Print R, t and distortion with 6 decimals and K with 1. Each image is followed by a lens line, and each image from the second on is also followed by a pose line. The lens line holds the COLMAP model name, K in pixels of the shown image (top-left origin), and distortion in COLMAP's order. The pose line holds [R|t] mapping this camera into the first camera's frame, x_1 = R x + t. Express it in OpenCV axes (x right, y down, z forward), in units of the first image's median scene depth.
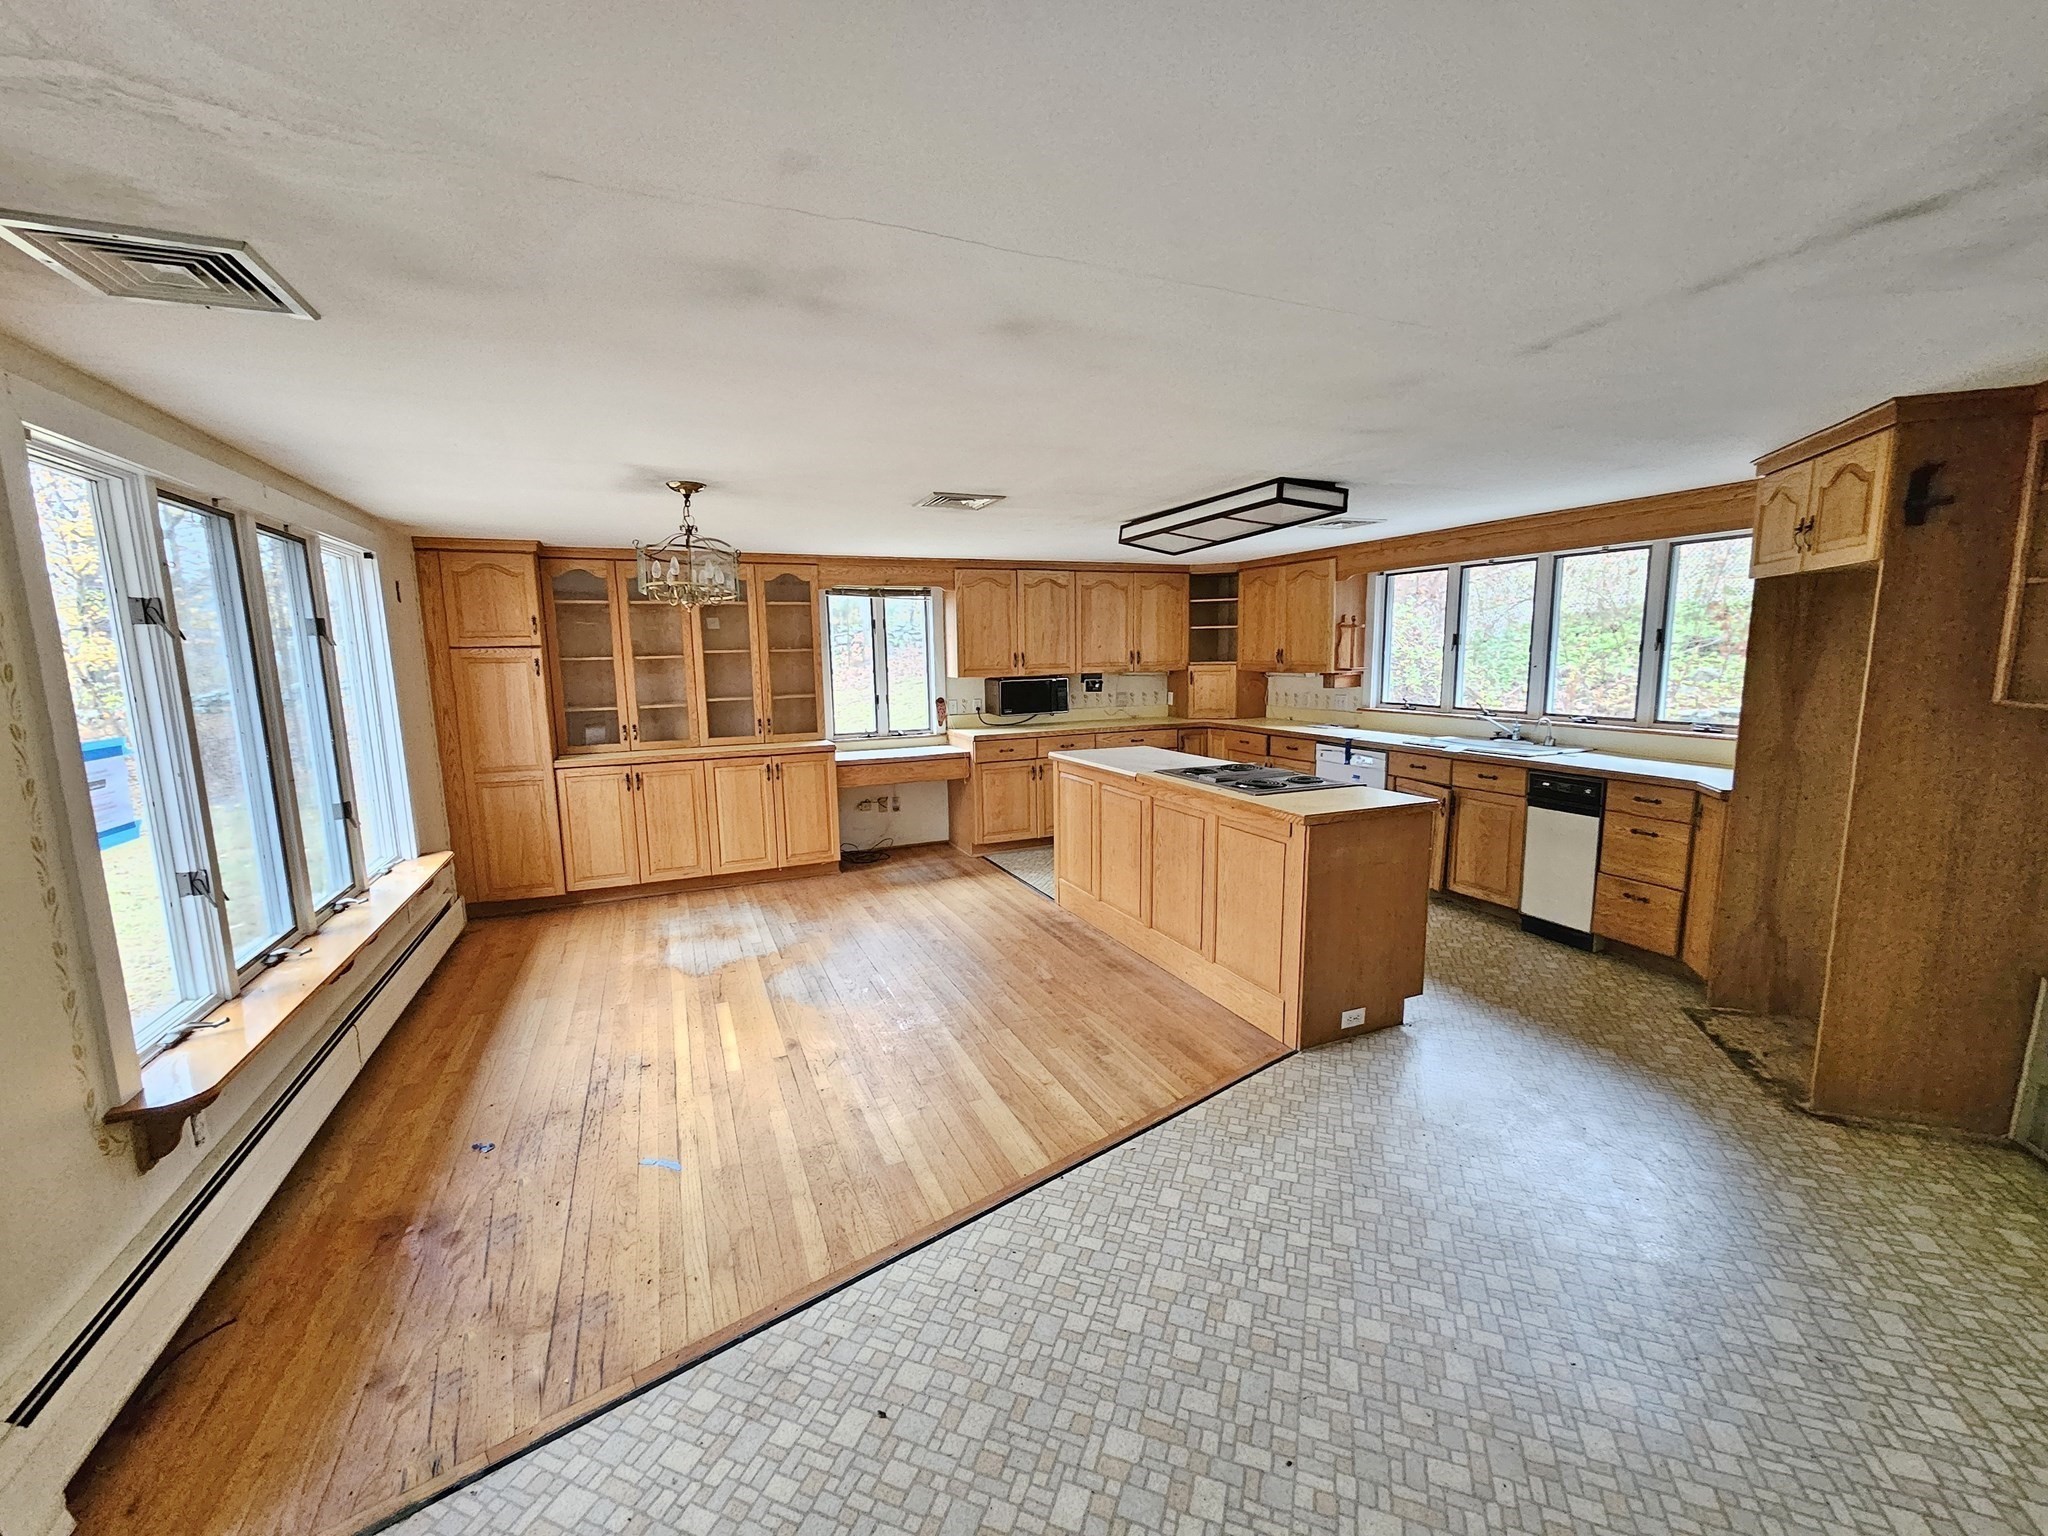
lens RADIAL K [[834.2, 0, 1023.7], [0, 834.2, 773.4], [0, 0, 1]] dist [-0.003021, 0.002038]
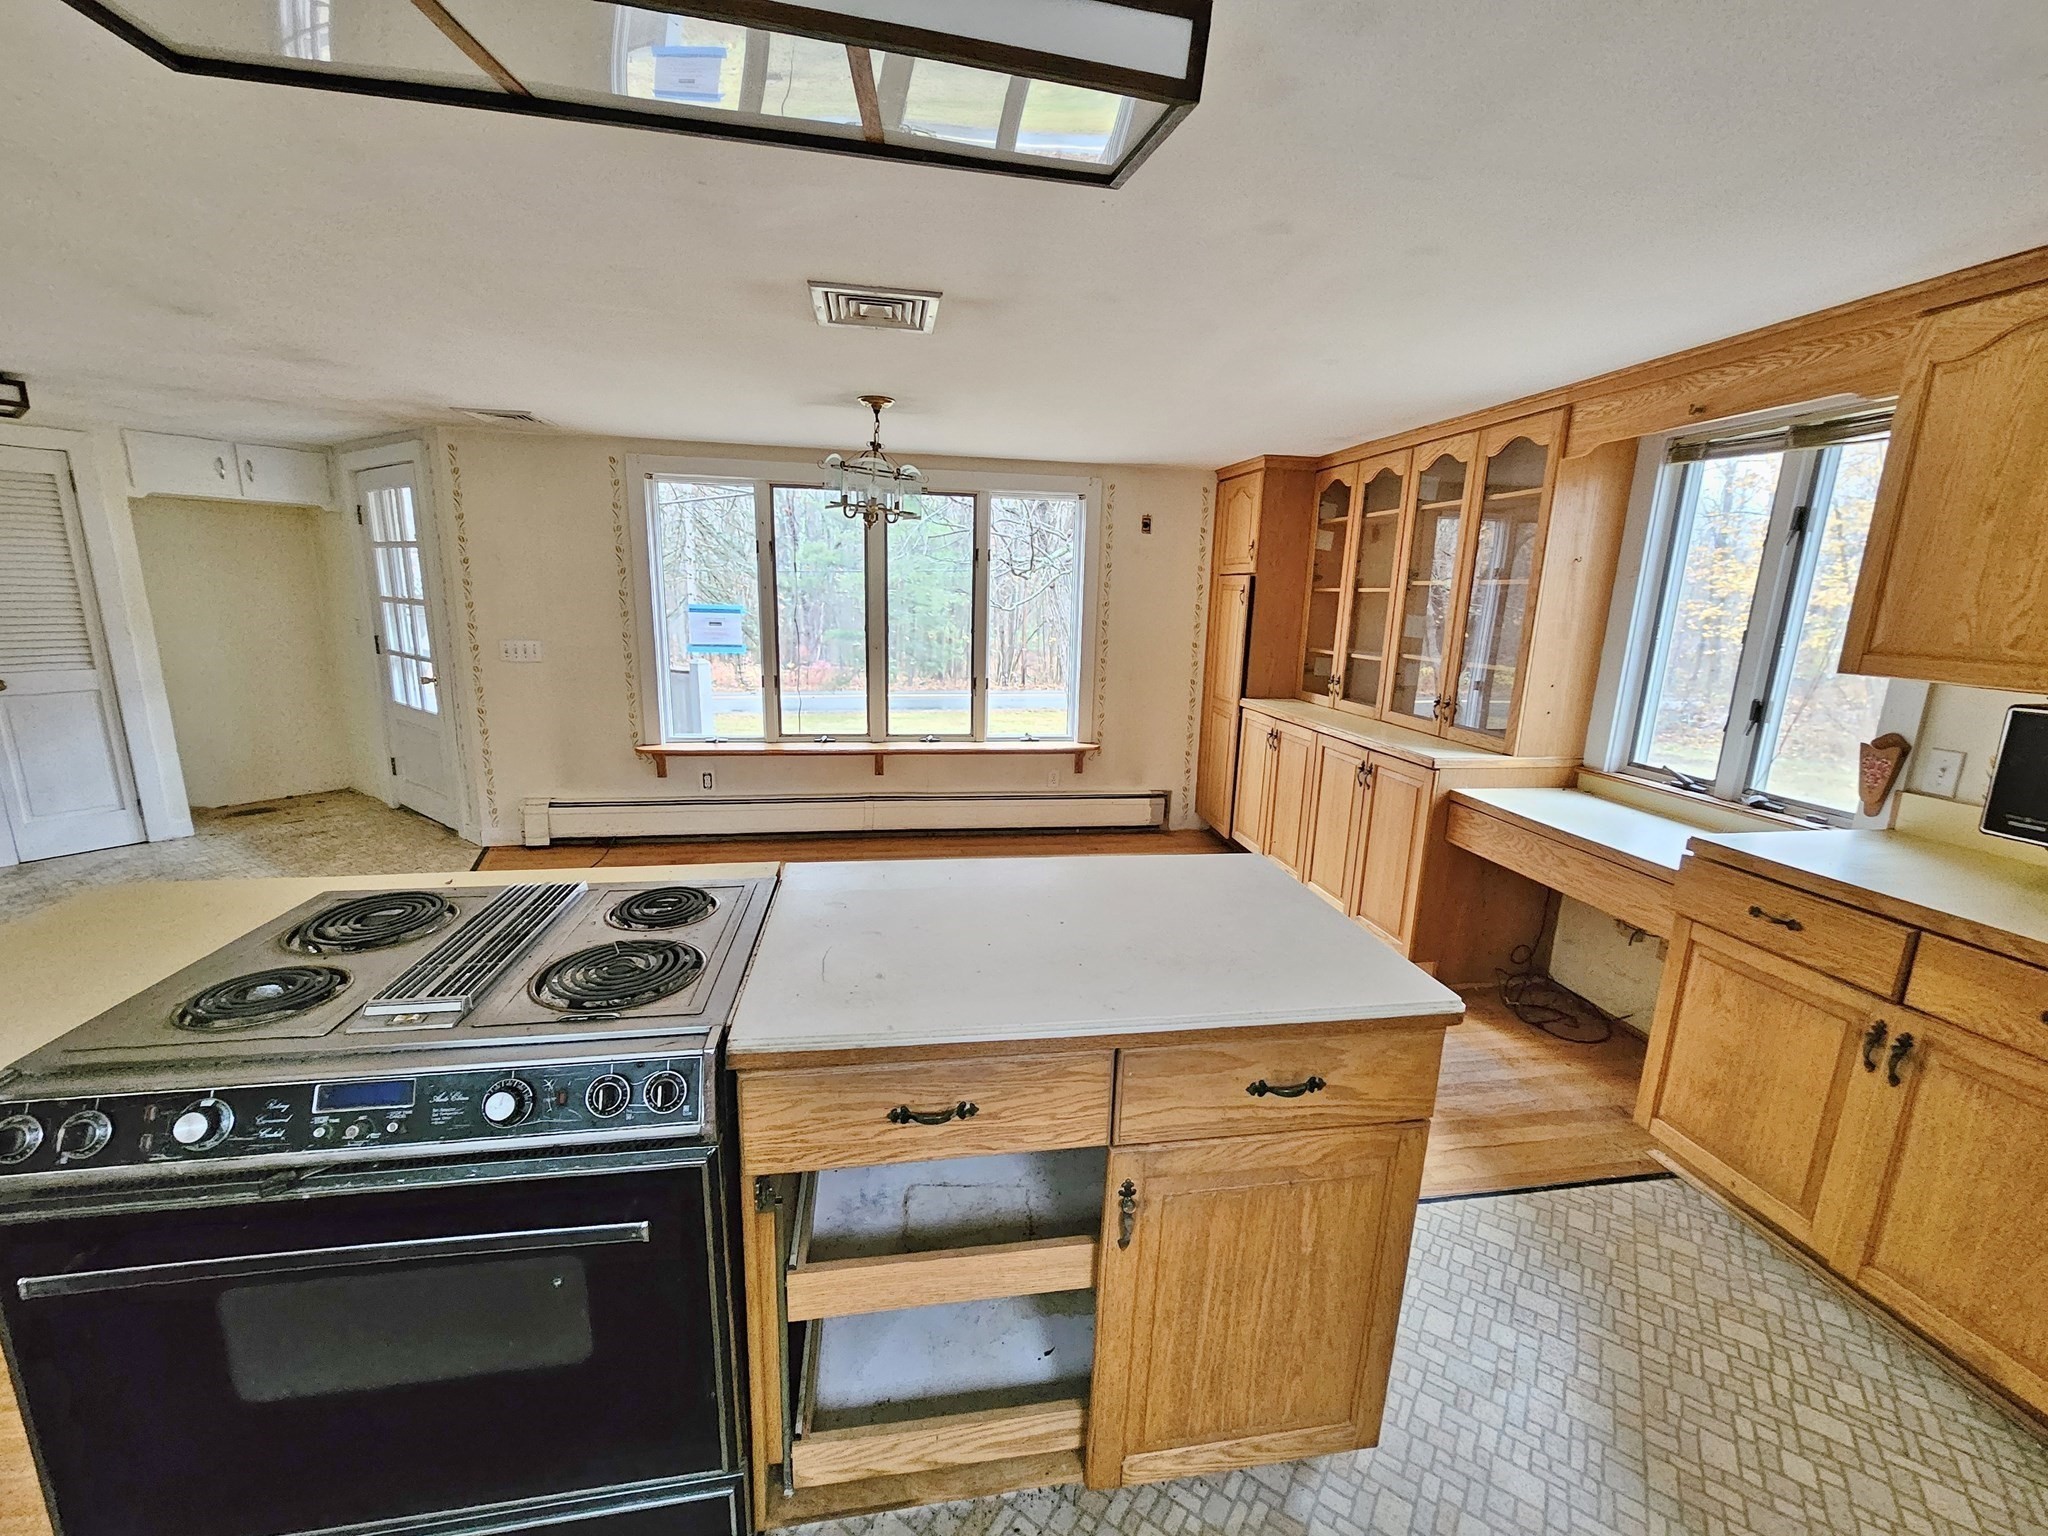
lens RADIAL K [[834.2, 0, 1022.5], [0, 834.2, 772.8], [0, 0, 1]] dist [-0.003021, 0.002038]
pose [[-0.242685, 0.217063, -0.945509, 0.452749], [-0.164657, 0.951288, 0.260652, -0.157620], [0.956029, 0.218941, -0.195122, 1.101432]]
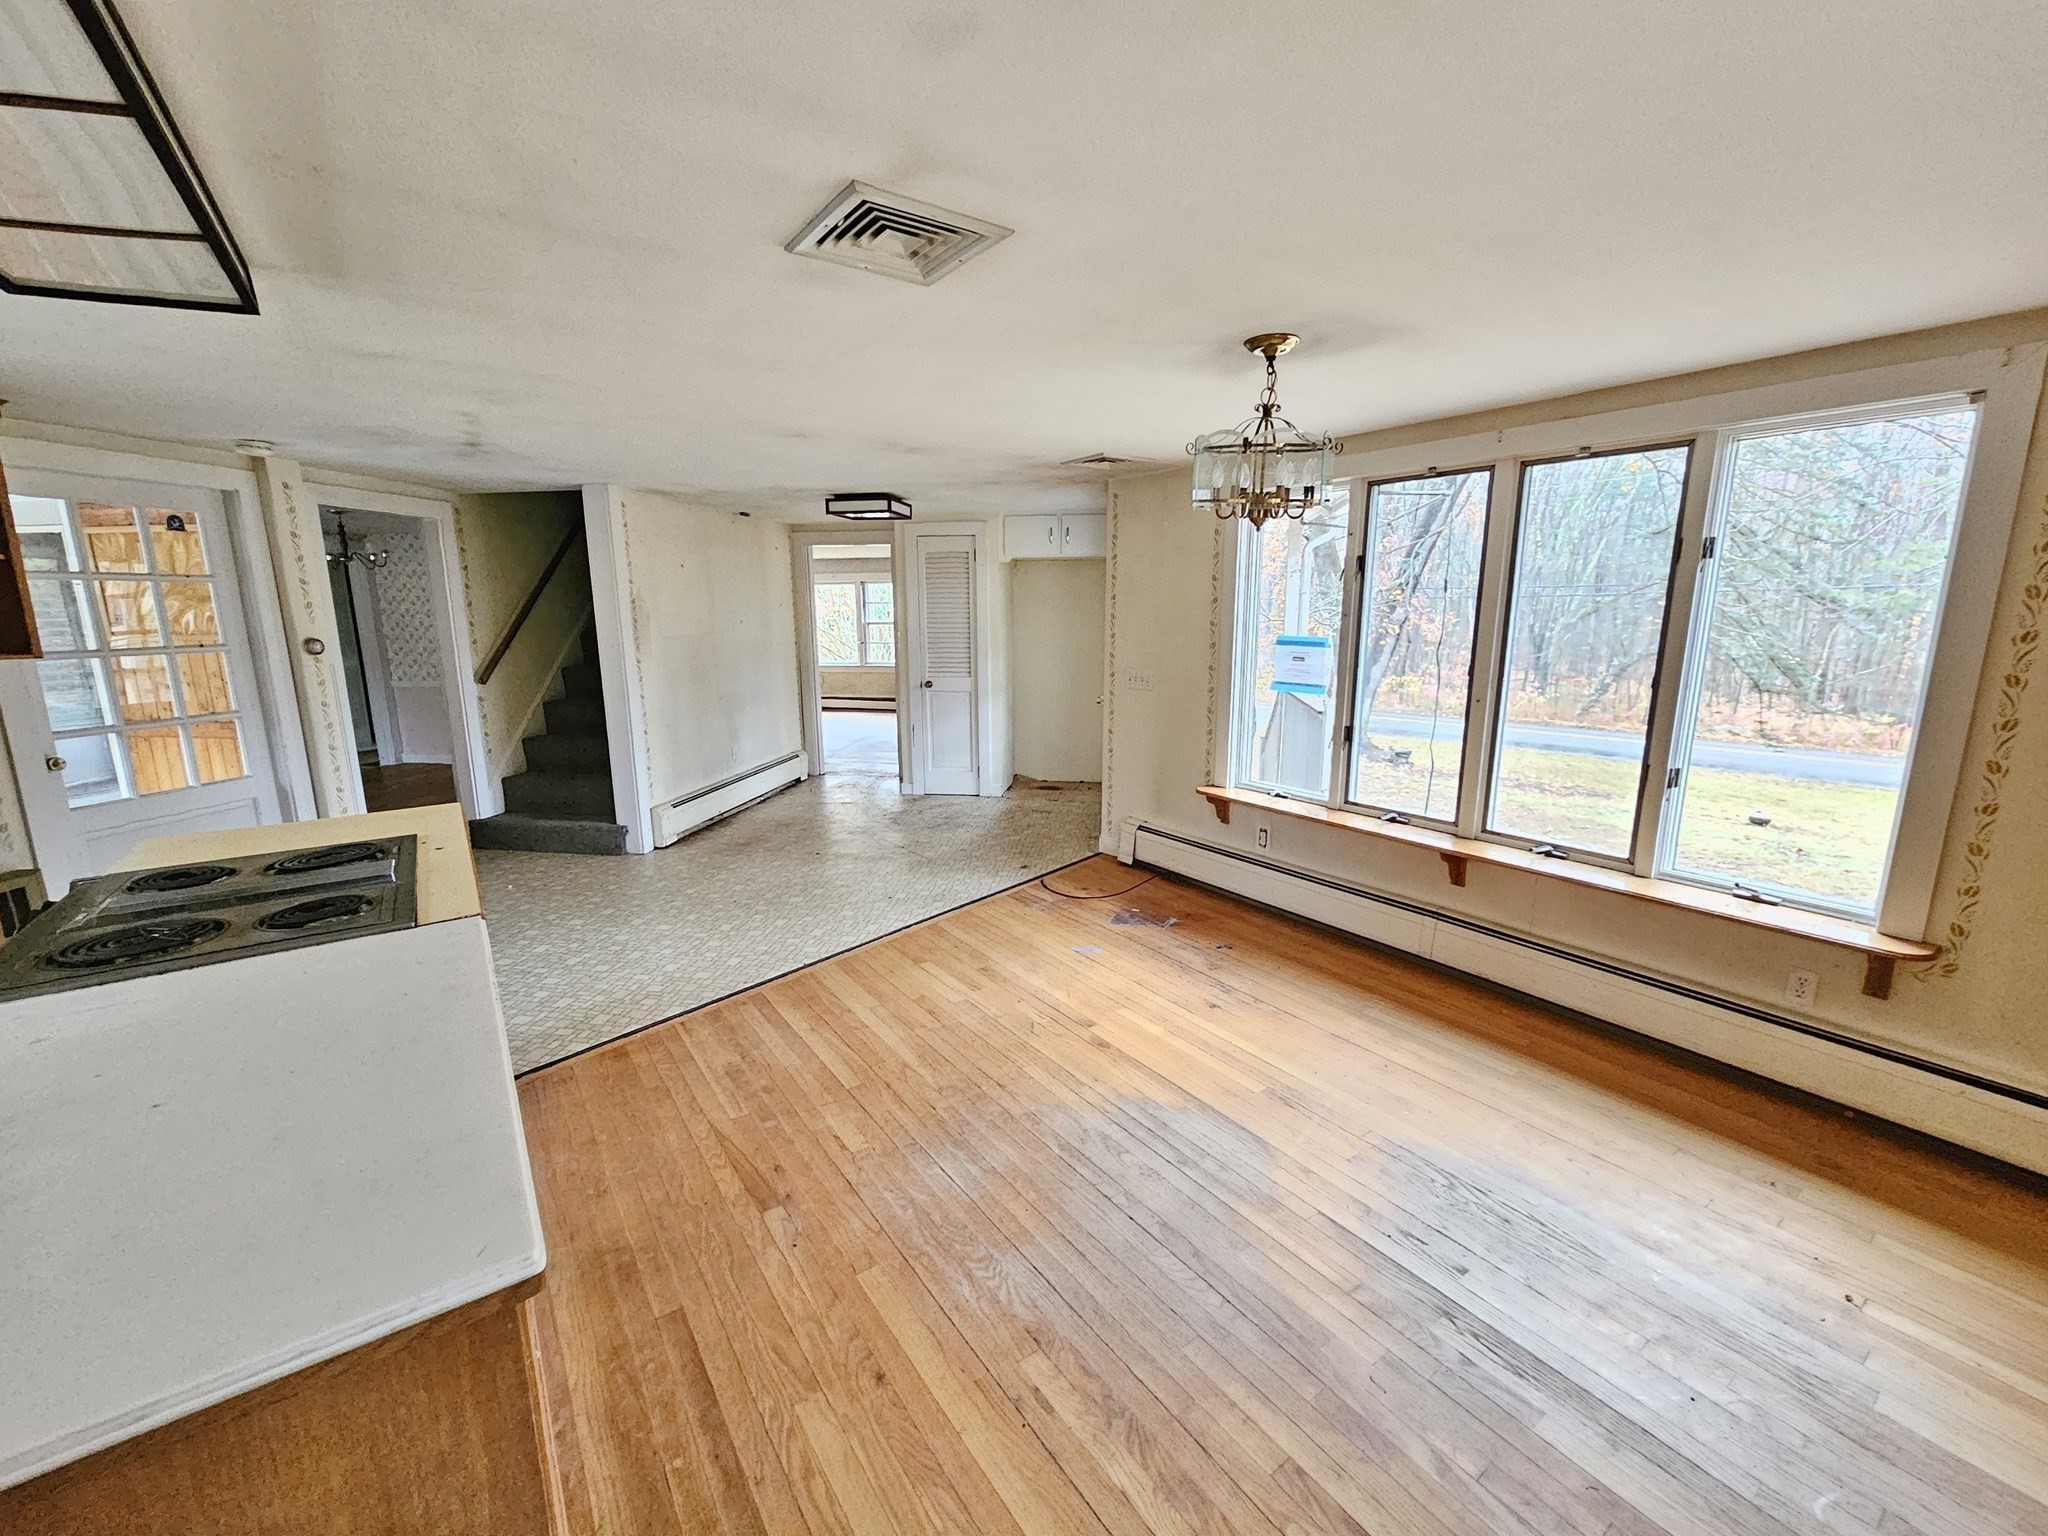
lens RADIAL K [[834.2, 0, 1022.4], [0, 834.2, 775.3], [0, 0, 1]] dist [-0.003021, 0.002038]
pose [[-0.979295, 0.060113, -0.193307, -0.036512], [-0.009294, 0.940536, 0.339567, -0.180885], [0.202224, 0.334333, -0.920504, 1.289162]]
